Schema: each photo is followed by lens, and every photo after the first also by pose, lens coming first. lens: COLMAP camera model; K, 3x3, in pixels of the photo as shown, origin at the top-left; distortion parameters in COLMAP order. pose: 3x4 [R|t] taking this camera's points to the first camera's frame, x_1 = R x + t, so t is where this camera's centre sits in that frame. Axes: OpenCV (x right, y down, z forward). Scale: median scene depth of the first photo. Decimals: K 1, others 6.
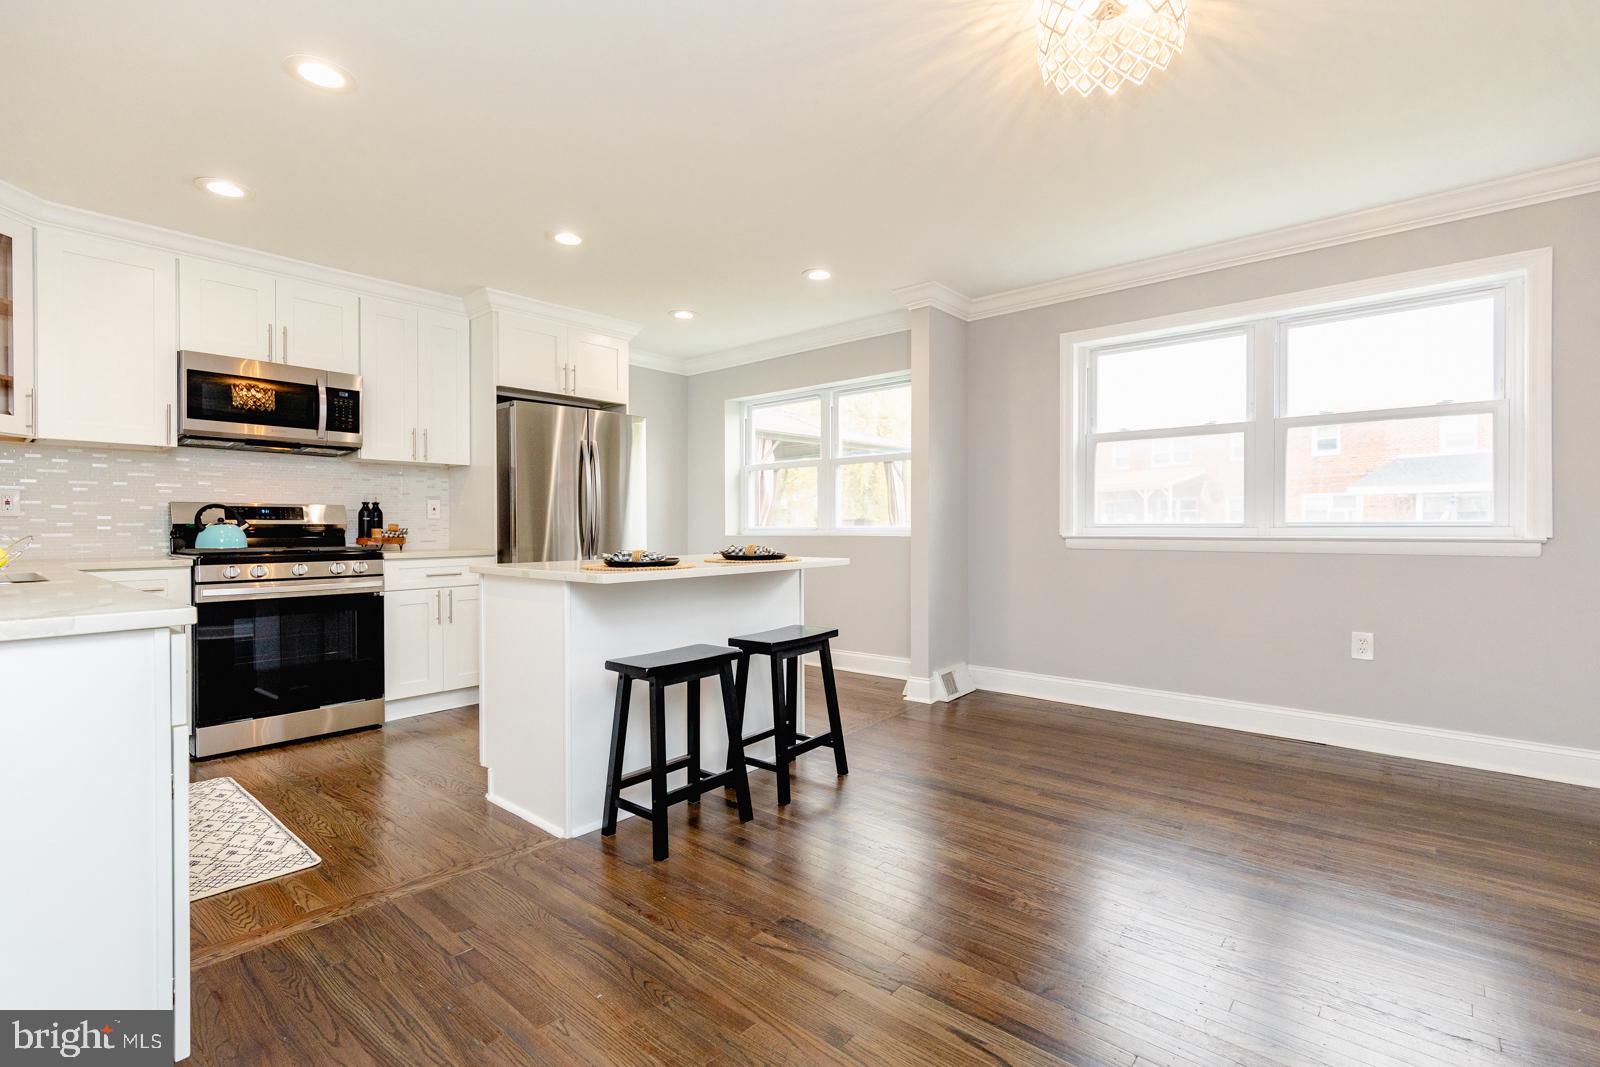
lens RADIAL K [[727.2, 0, 838.3], [0, 727.2, 525.5], [0, 0, 1]] dist [0.001601, -0.001509]
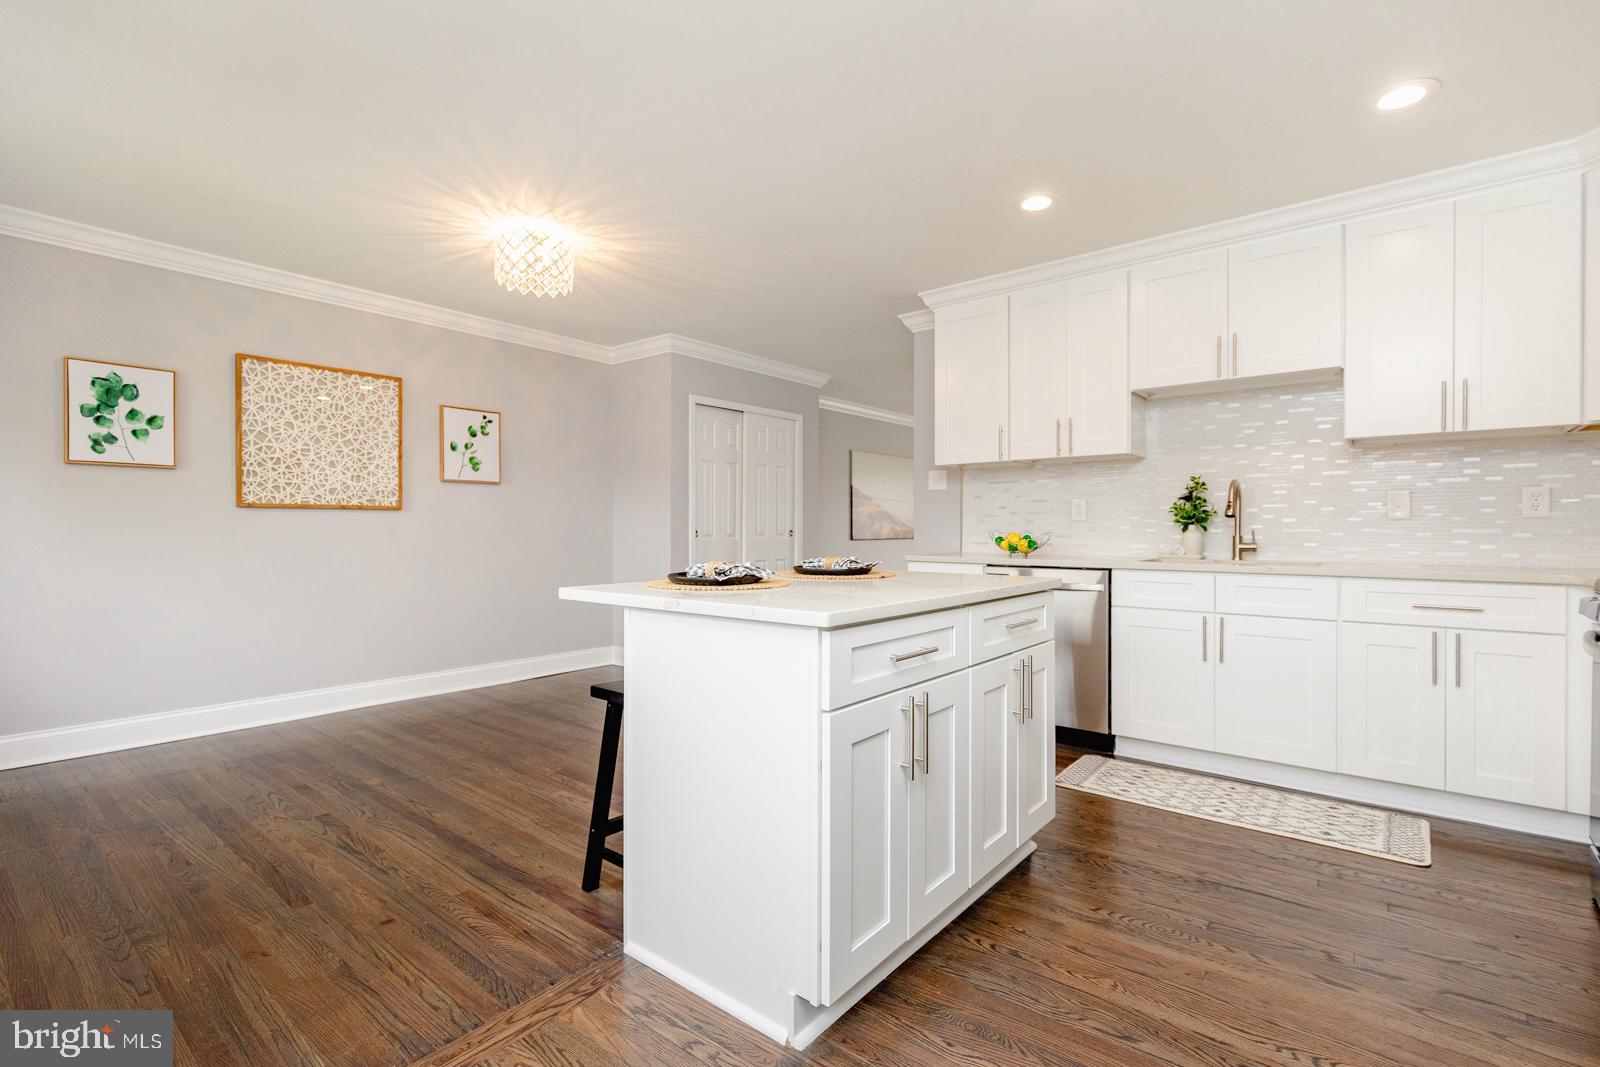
lens RADIAL K [[727.2, 0, 841.2], [0, 727.2, 527.9], [0, 0, 1]] dist [0.001601, -0.001509]
pose [[-0.999653, 0.005321, -0.025788, -0.176645], [0.005220, 0.999978, 0.003988, -0.005275], [0.025809, 0.003852, -0.999659, 1.387137]]
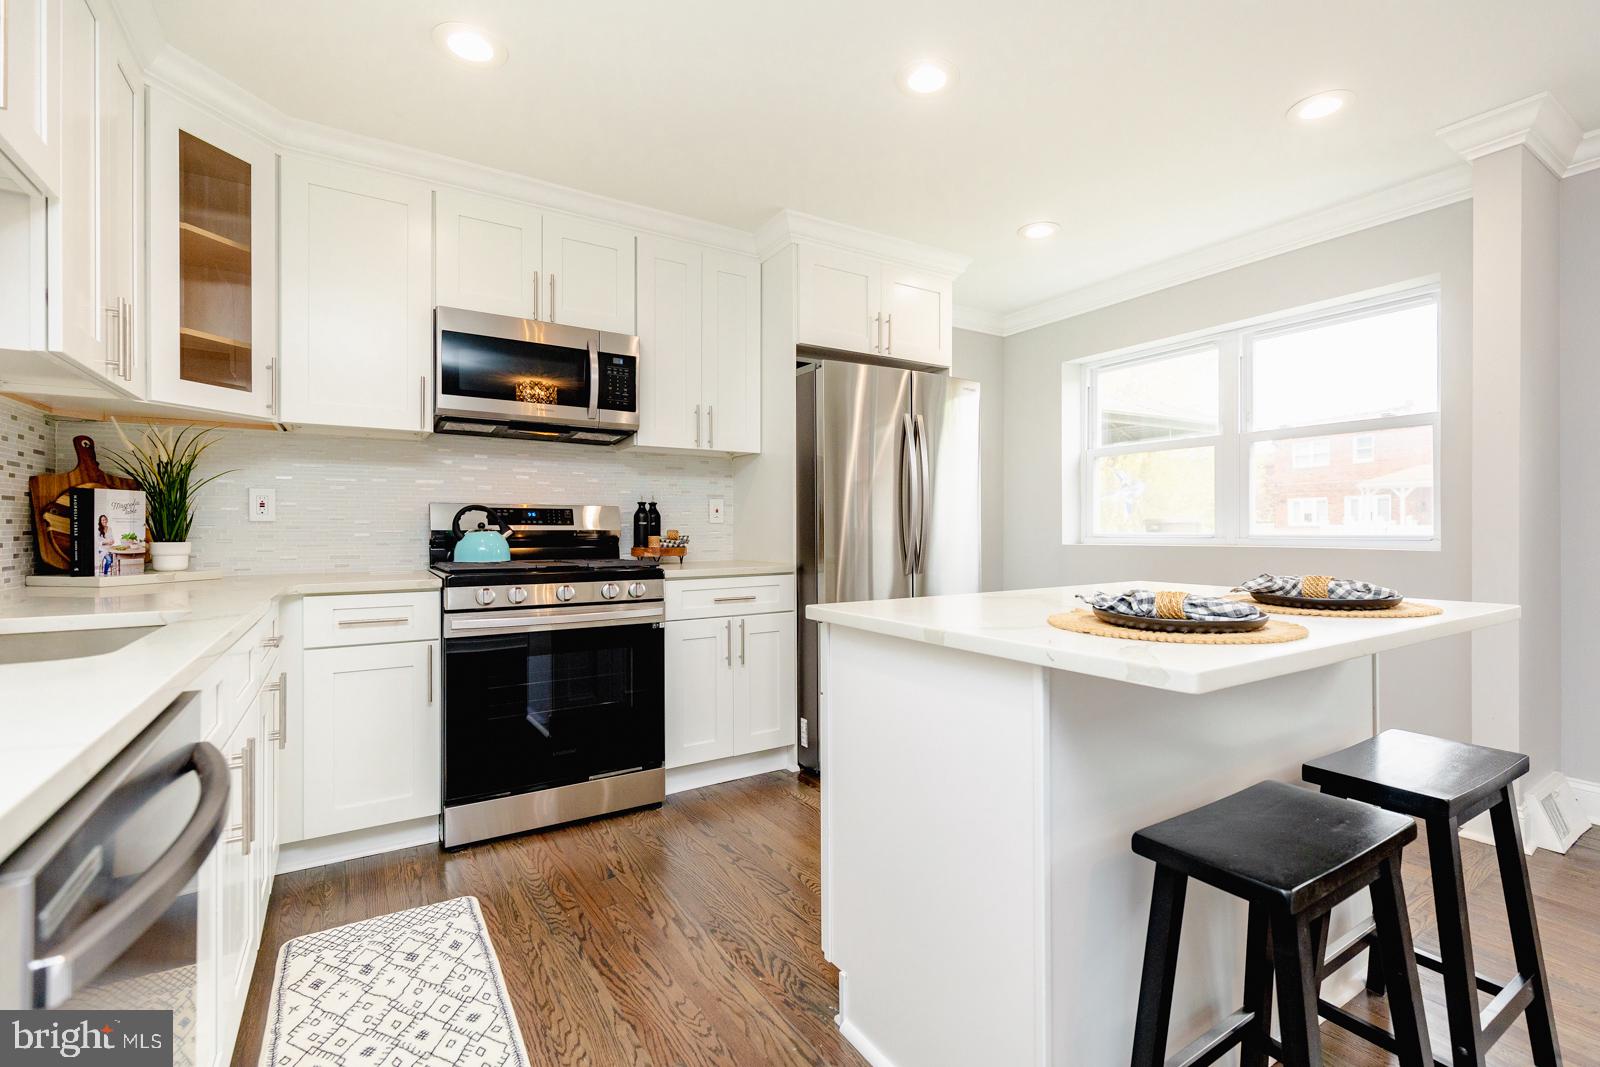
lens RADIAL K [[727.2, 0, 839.2], [0, 727.2, 524.6], [0, 0, 1]] dist [0.001601, -0.001509]
pose [[0.954910, -0.001048, -0.296893, -0.238140], [-0.000677, 0.999983, -0.005708, -0.004144], [0.296894, 0.005652, 0.954894, 0.350471]]
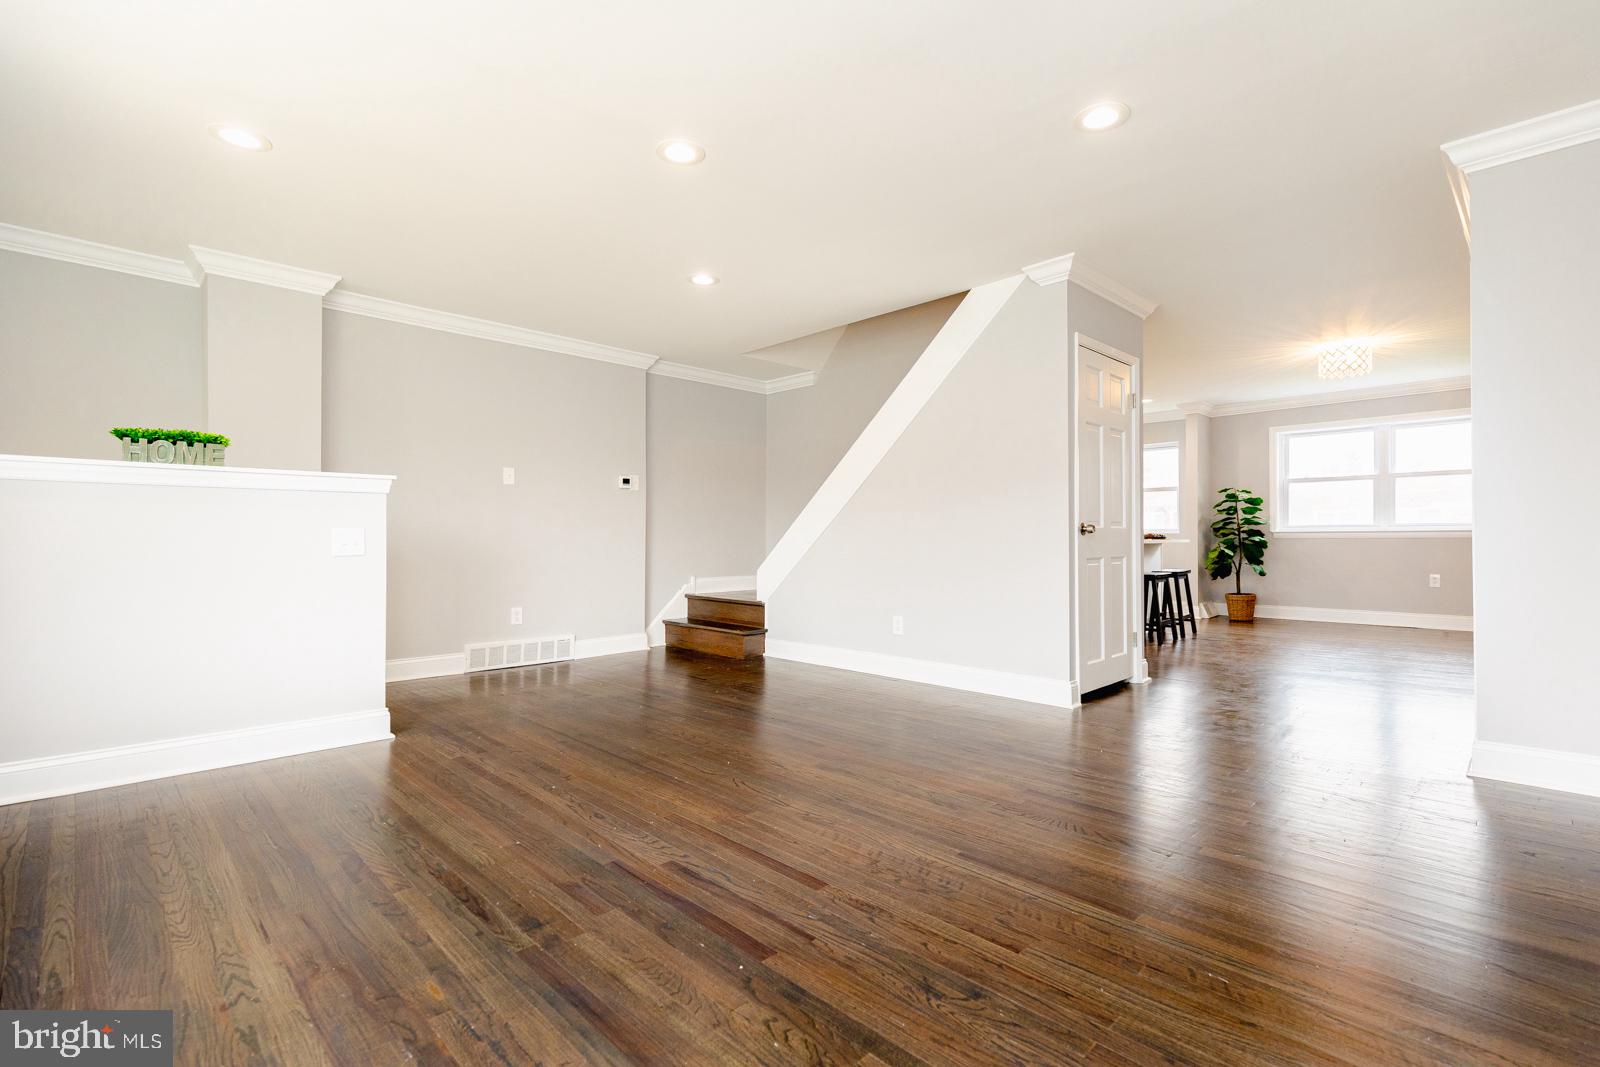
lens RADIAL K [[727.2, 0, 843.7], [0, 727.2, 534.2], [0, 0, 1]] dist [0.001601, -0.001509]
pose [[0.997126, -0.001253, -0.075745, -0.745979], [0.000482, 0.999948, -0.010199, 0.043445], [0.075754, 0.010133, 0.997075, -1.110910]]
